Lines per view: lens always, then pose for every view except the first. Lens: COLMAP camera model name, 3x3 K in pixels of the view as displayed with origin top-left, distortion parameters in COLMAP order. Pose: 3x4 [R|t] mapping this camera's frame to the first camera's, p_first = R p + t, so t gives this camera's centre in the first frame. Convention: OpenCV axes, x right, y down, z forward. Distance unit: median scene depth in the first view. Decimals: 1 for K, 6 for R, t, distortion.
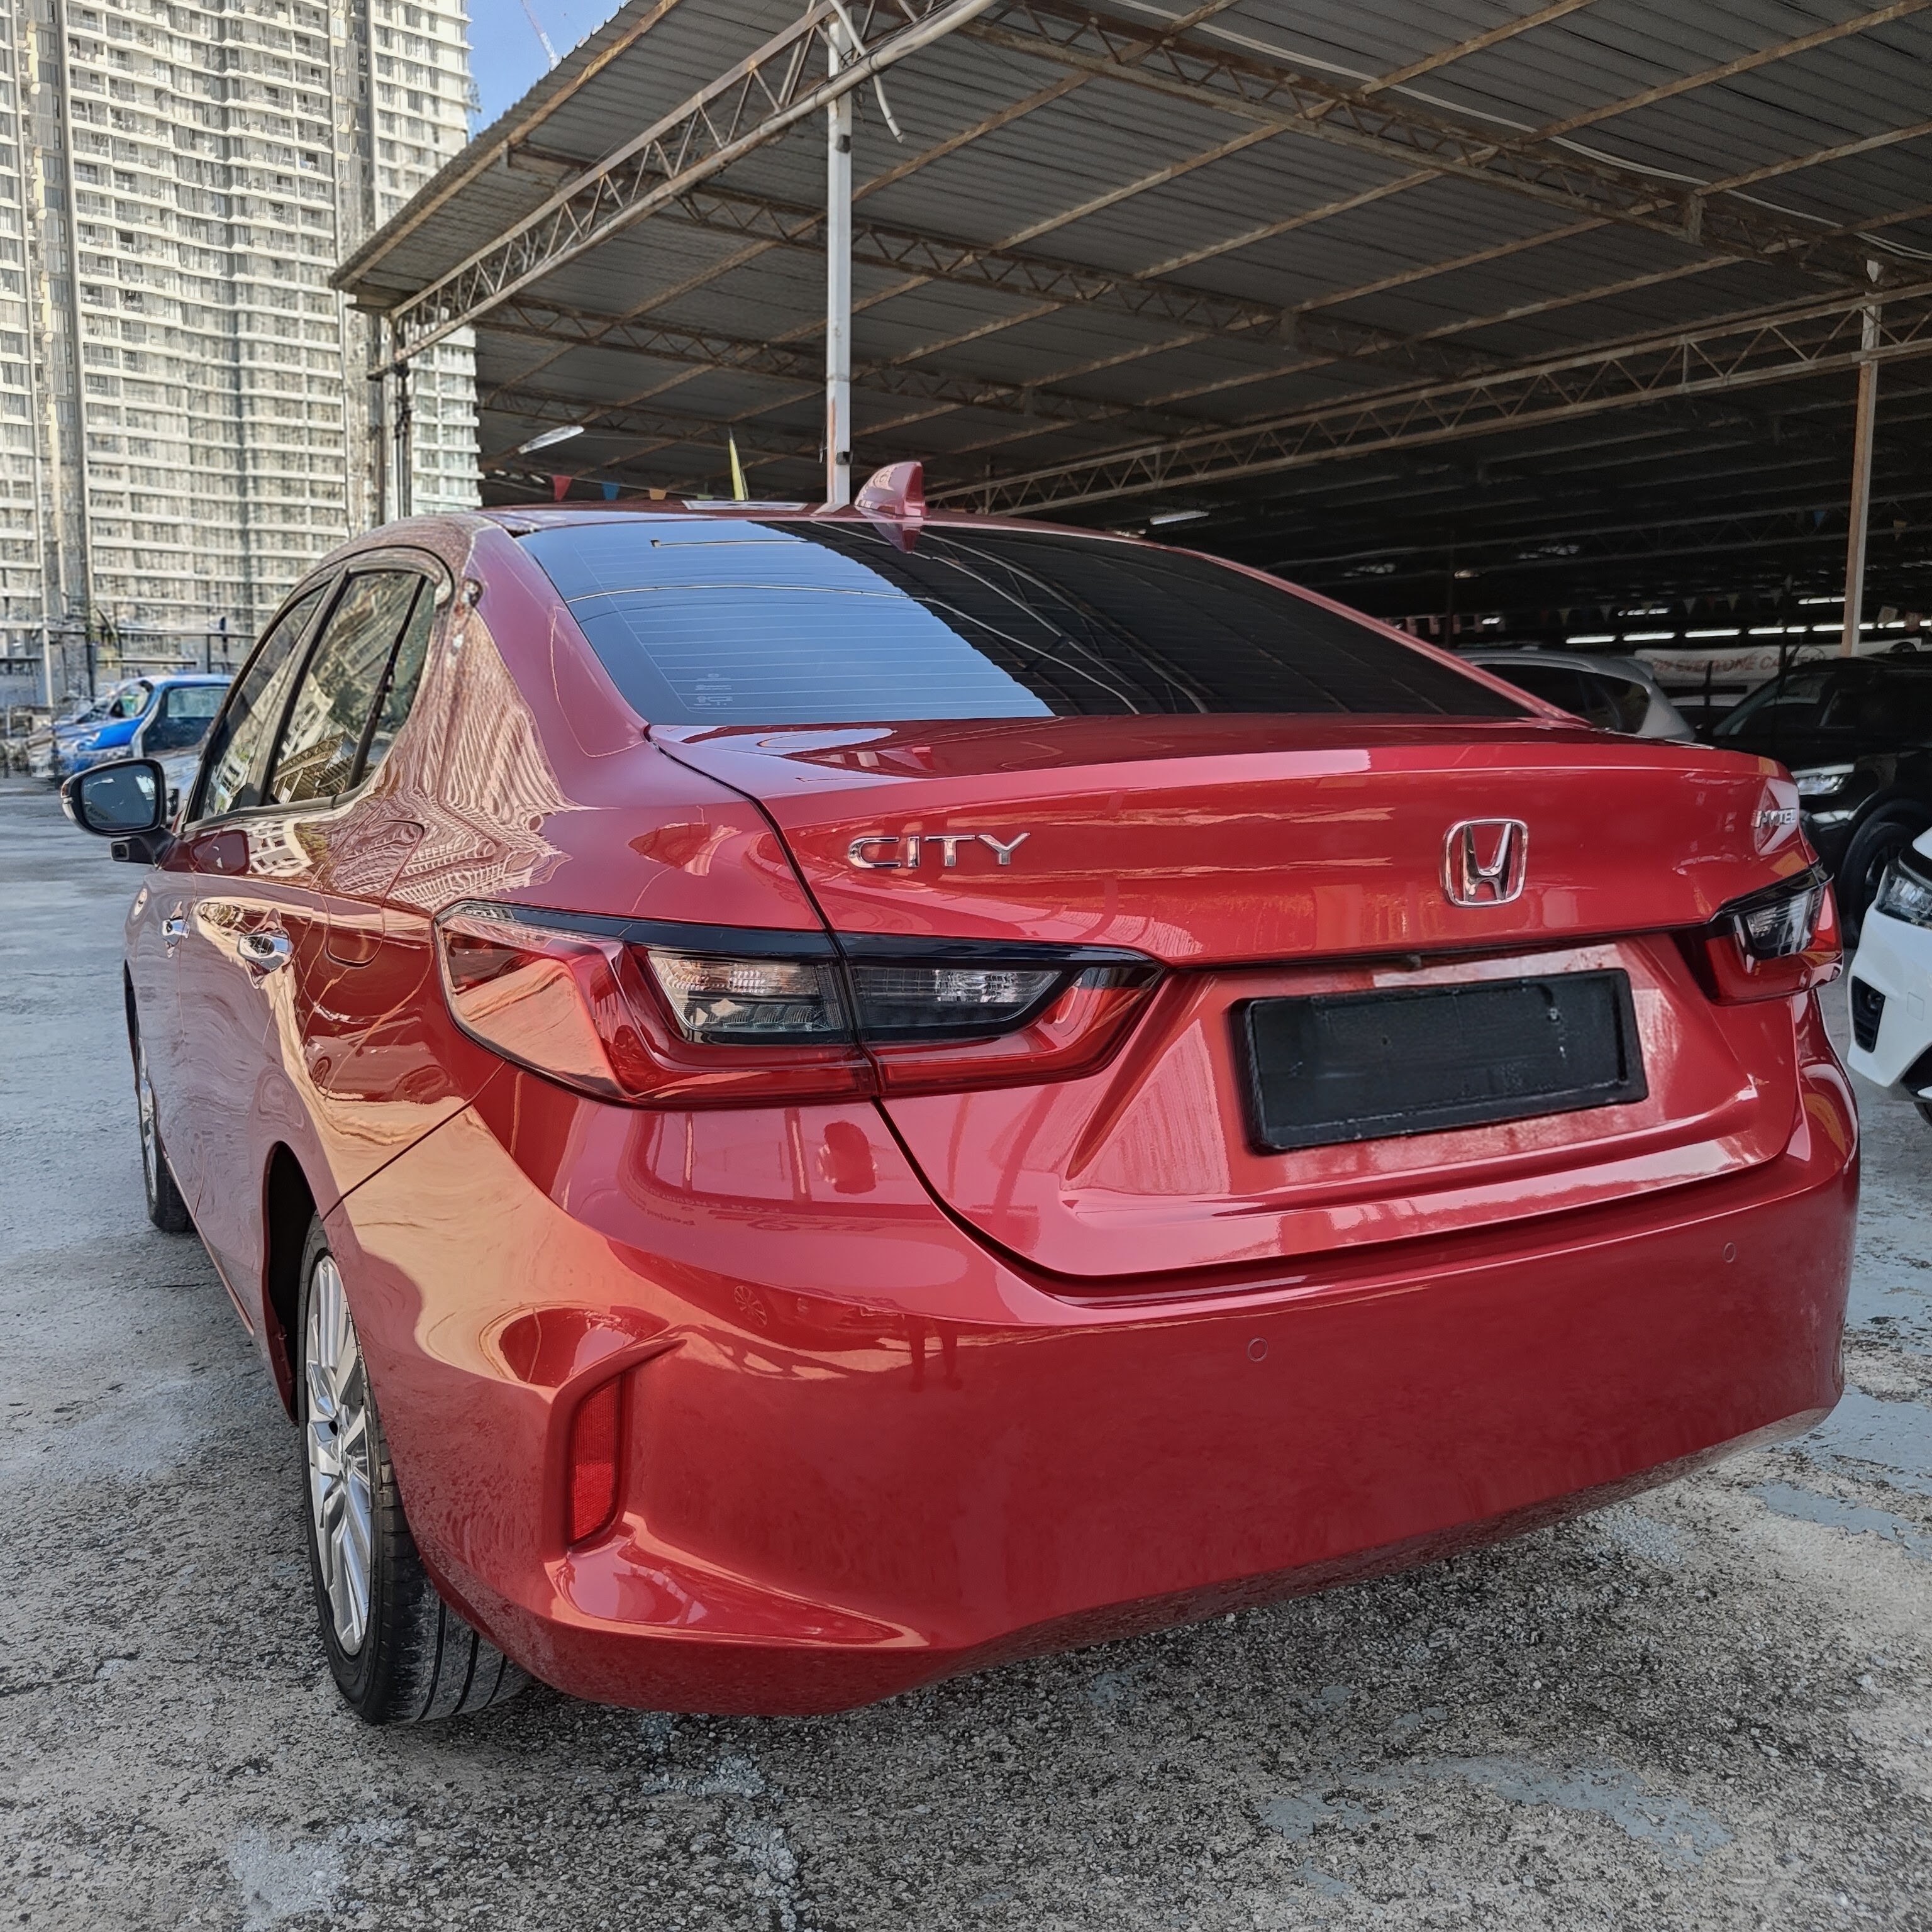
lens RADIAL K [[1816.2, 0, 966.0], [0, 1816.2, 966.0], [0, 0, 1]] dist [0.002406, 0.010603]
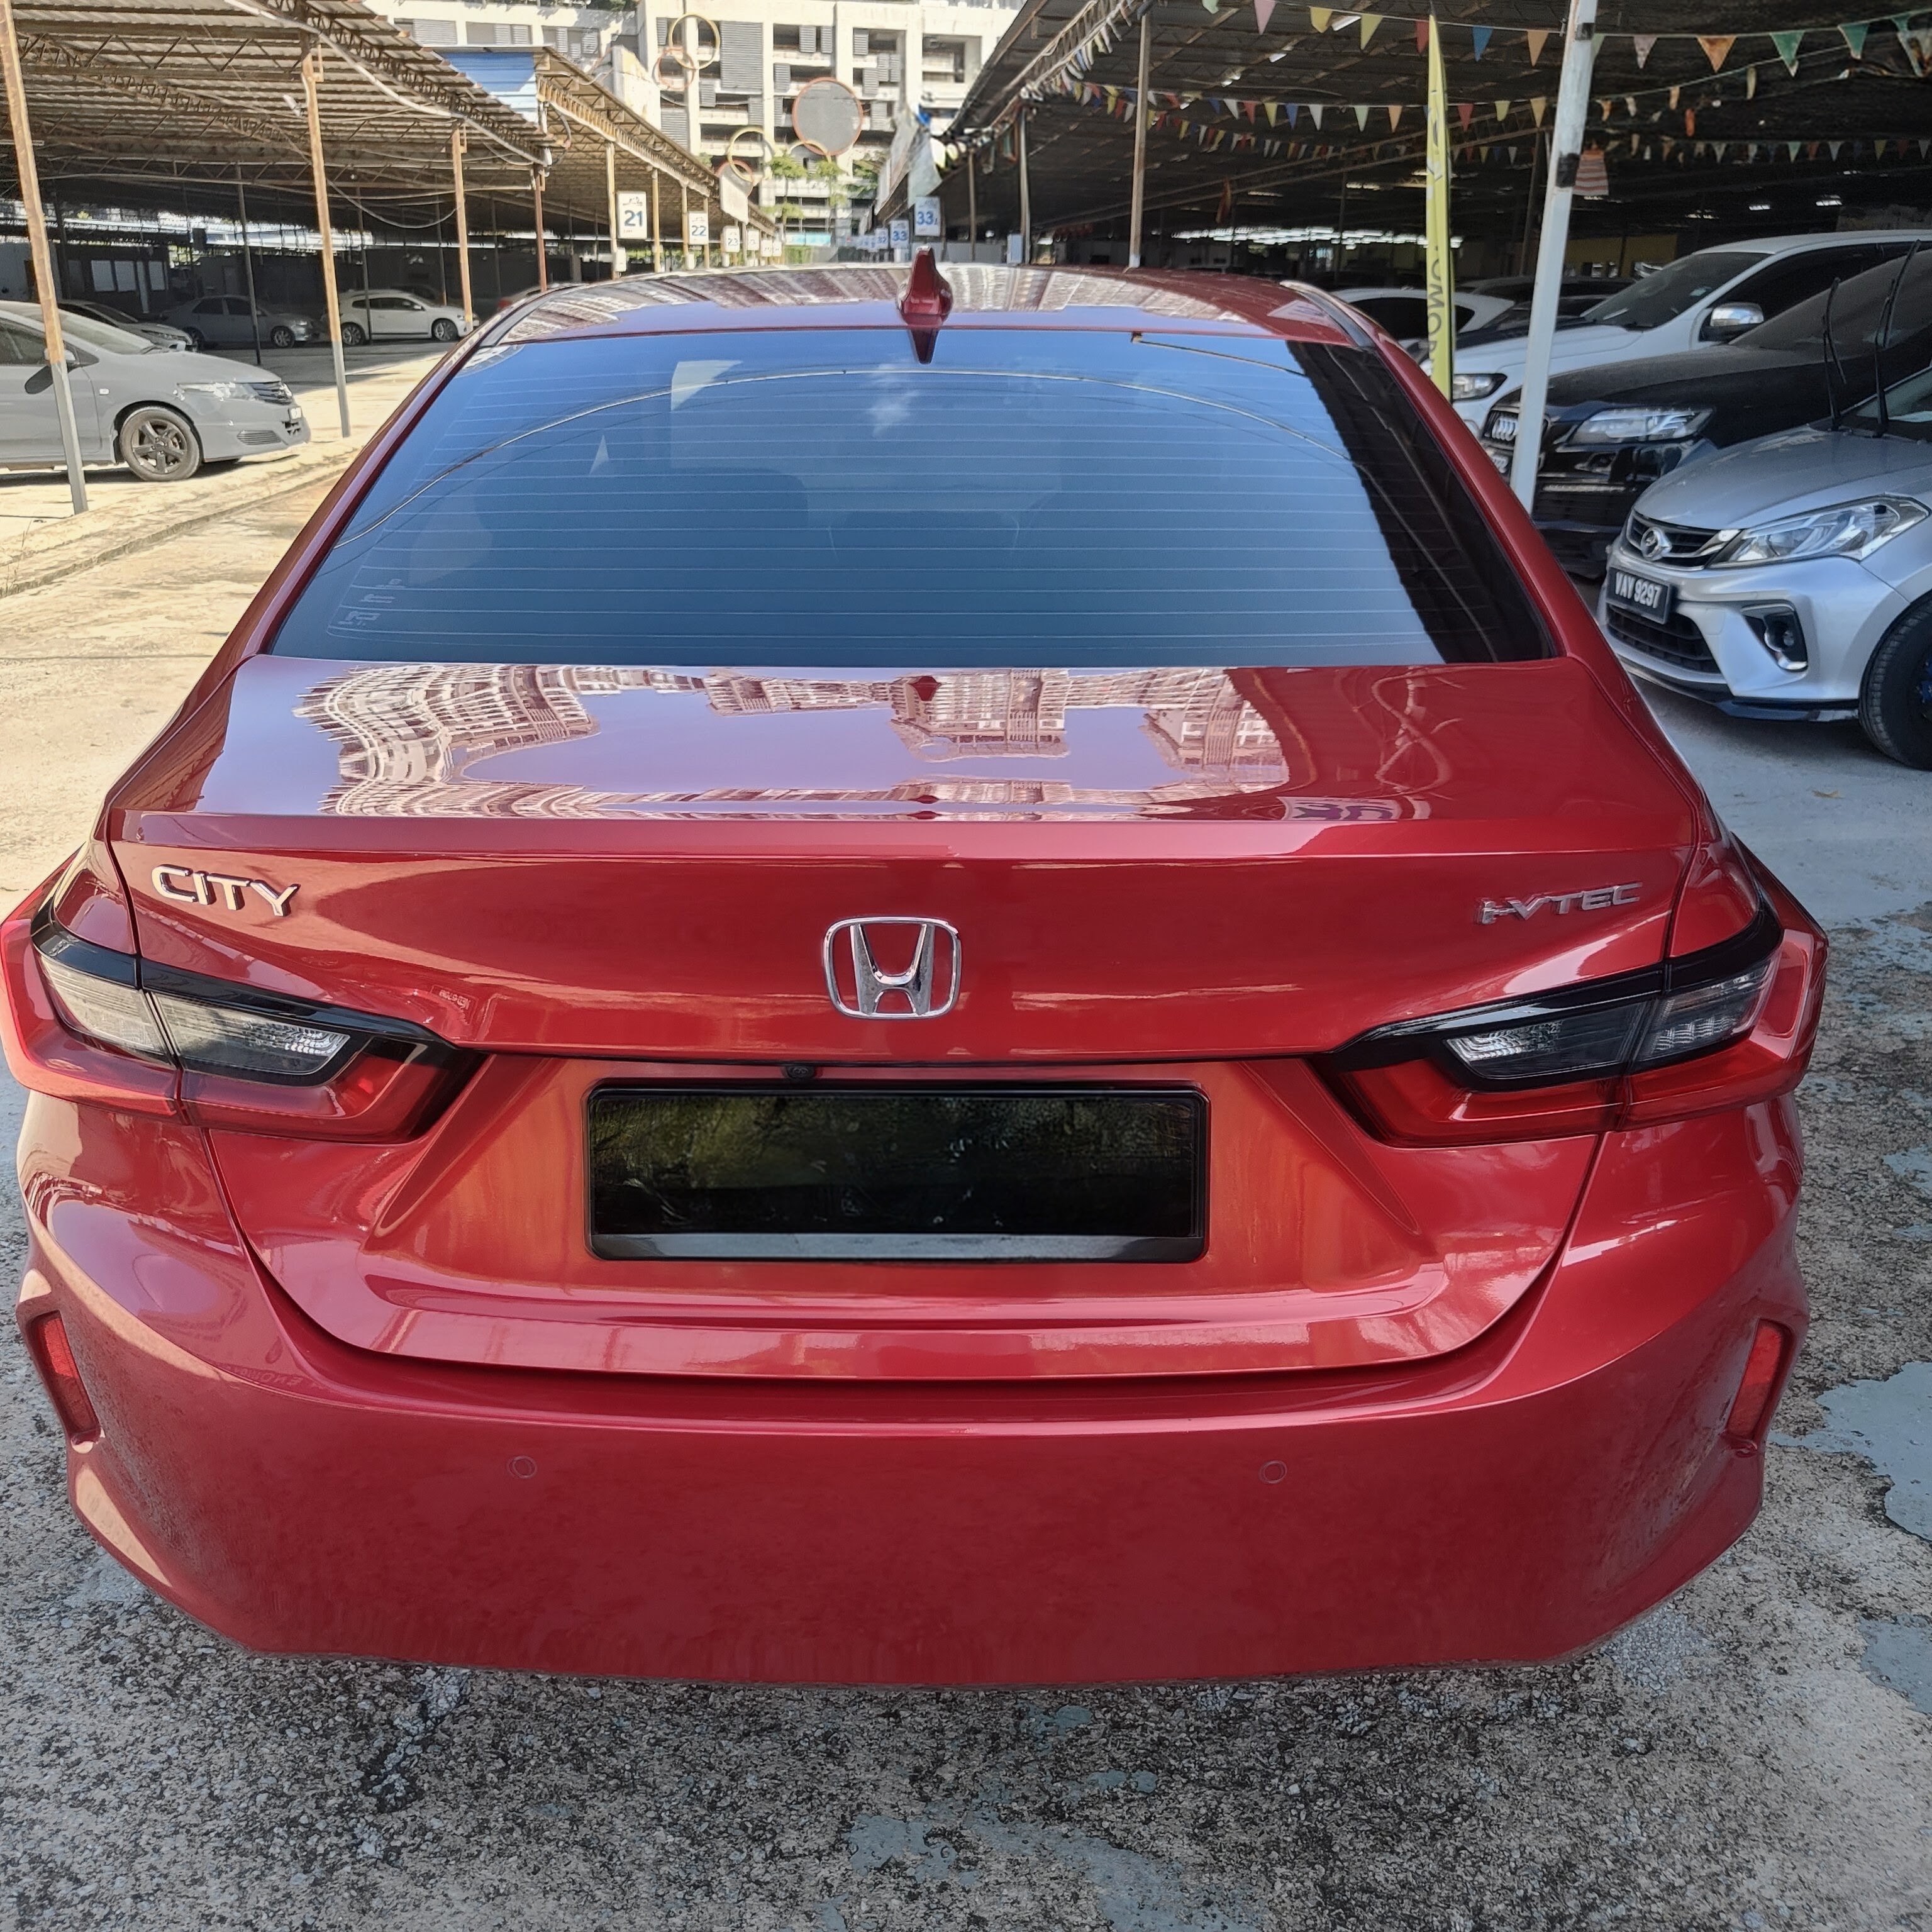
lens RADIAL K [[1821.2, 0, 980.0], [0, 1821.2, 960.9], [0, 0, 1]] dist [-0.009987, 0.024691]
pose [[0.878491, 0.178905, -0.442997, 0.544363], [-0.072949, 0.966597, 0.245699, -0.209895], [0.472157, -0.183528, 0.862198, 0.273552]]
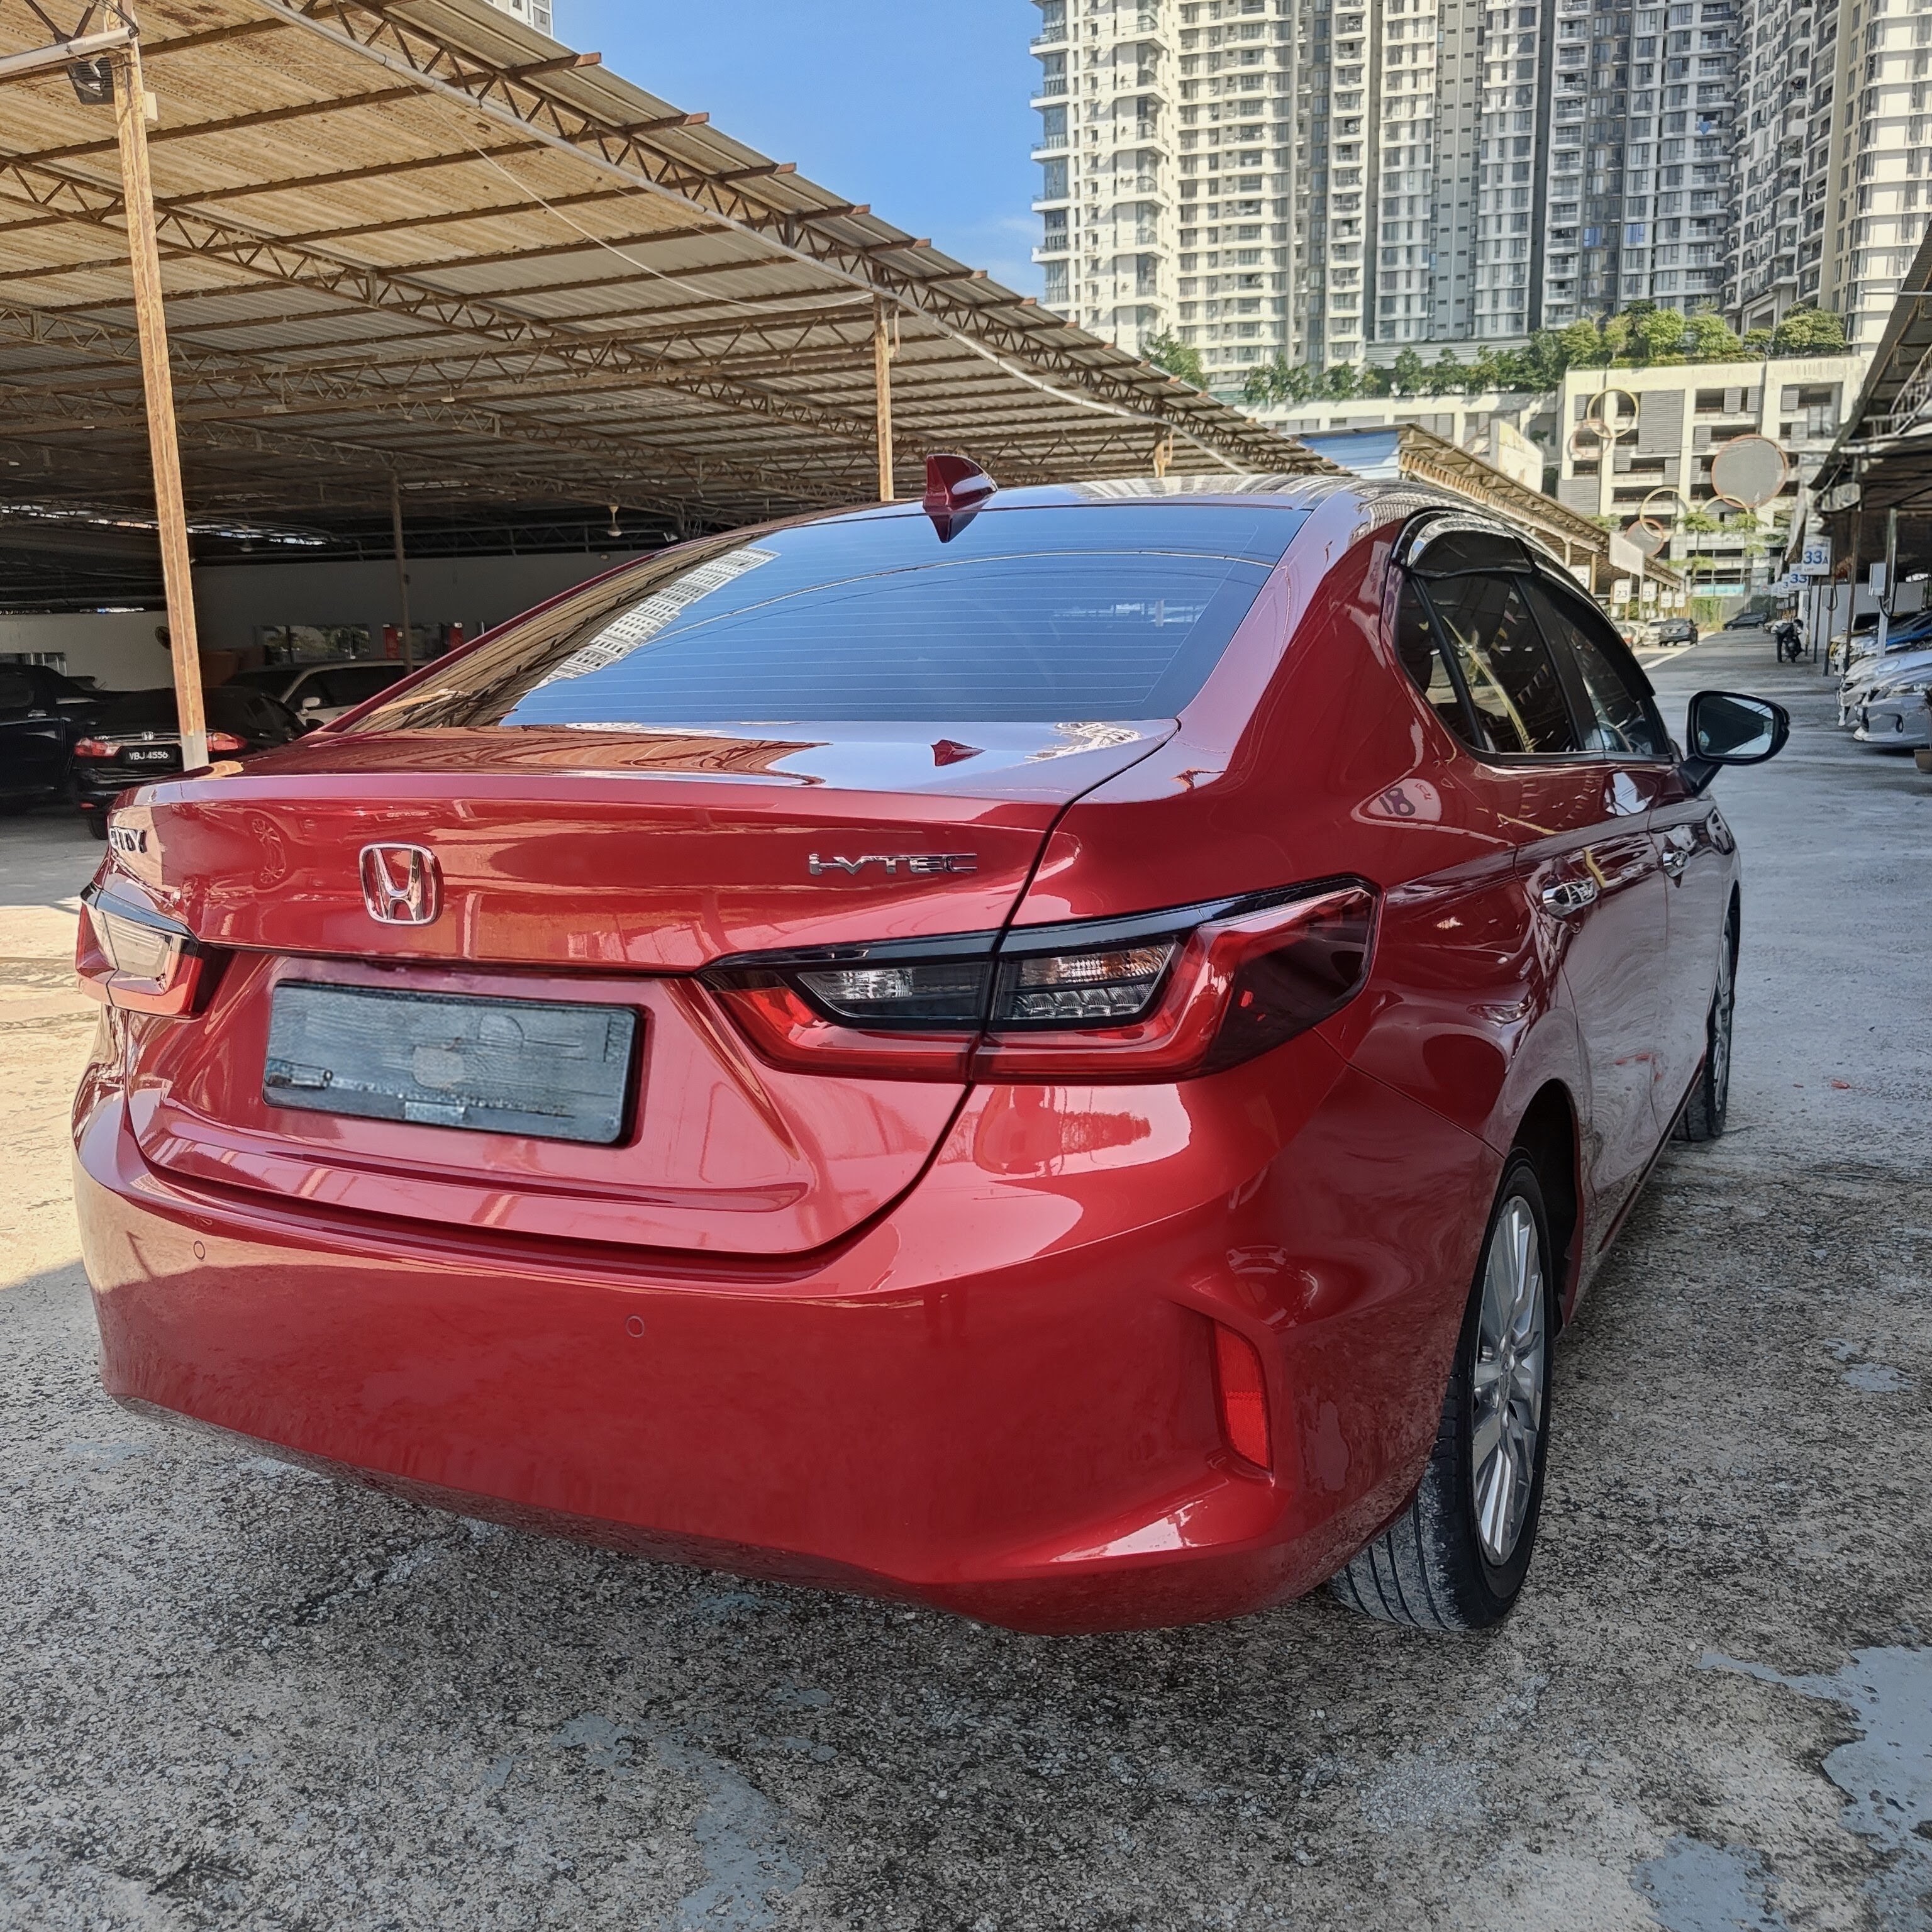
lens RADIAL K [[1821.2, 0, 980.0], [0, 1821.2, 960.9], [0, 0, 1]] dist [-0.009987, 0.024691]
pose [[0.566252, 0.128664, -0.814128, 1.105659], [-0.079970, 0.991657, 0.101098, -0.120304], [0.820344, 0.007859, 0.571817, 0.540263]]
